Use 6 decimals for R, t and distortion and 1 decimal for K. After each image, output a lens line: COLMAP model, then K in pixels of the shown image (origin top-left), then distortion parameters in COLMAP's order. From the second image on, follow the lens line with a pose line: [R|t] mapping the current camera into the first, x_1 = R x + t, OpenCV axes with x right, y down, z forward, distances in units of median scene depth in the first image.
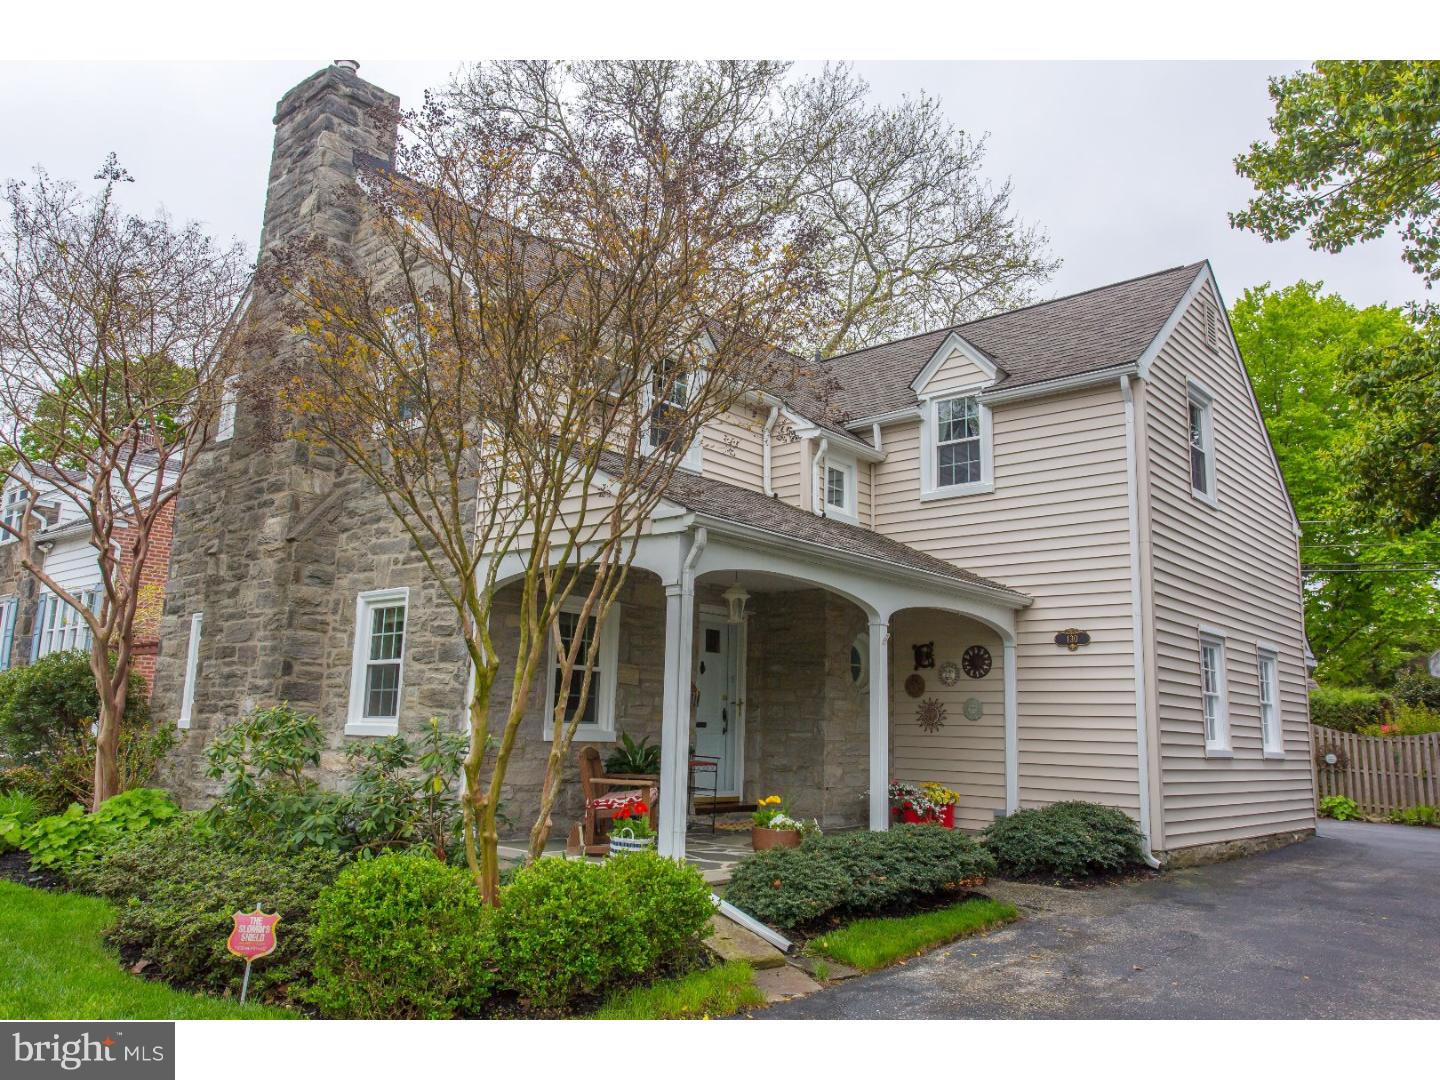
lens RADIAL K [[1075.9, 0, 720.0], [0, 1075.9, 540.0], [0, 0, 1]] dist [0.000525, 0.000182]
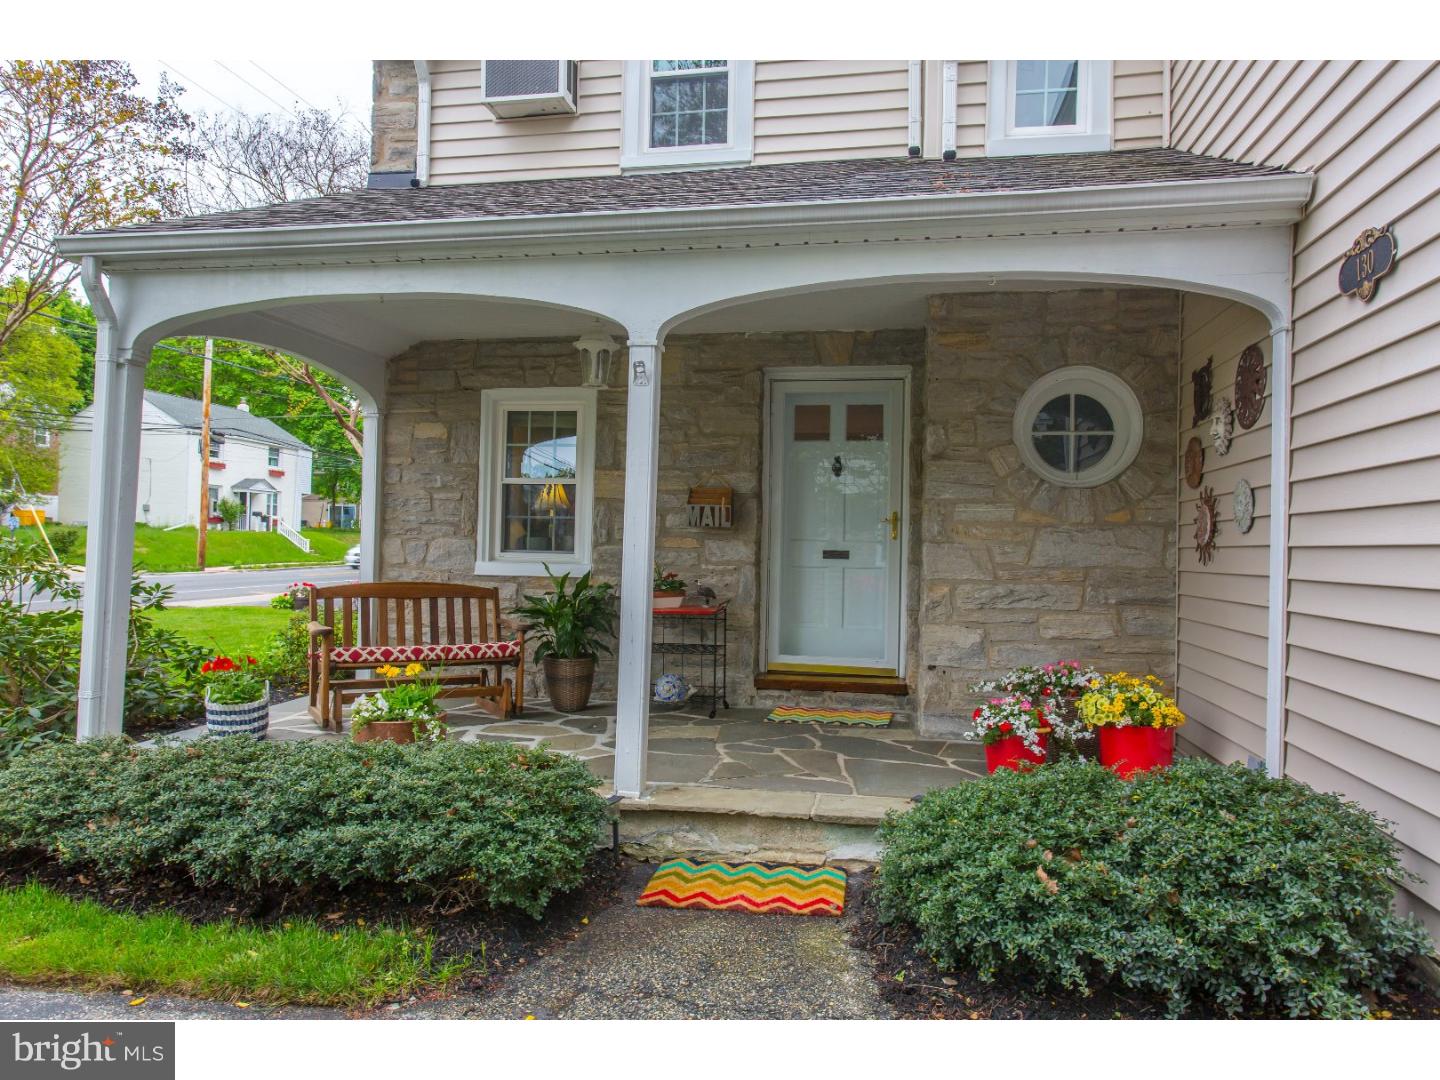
lens RADIAL K [[952.3, 0, 720.0], [0, 952.3, 540.0], [0, 0, 1]] dist [-0.001636, -0.000647]
pose [[0.507959, -0.024107, -0.861044, 0.449955], [0.146539, 0.987456, 0.058802, 0.122086], [0.848825, -0.156046, 0.505119, 0.668139]]
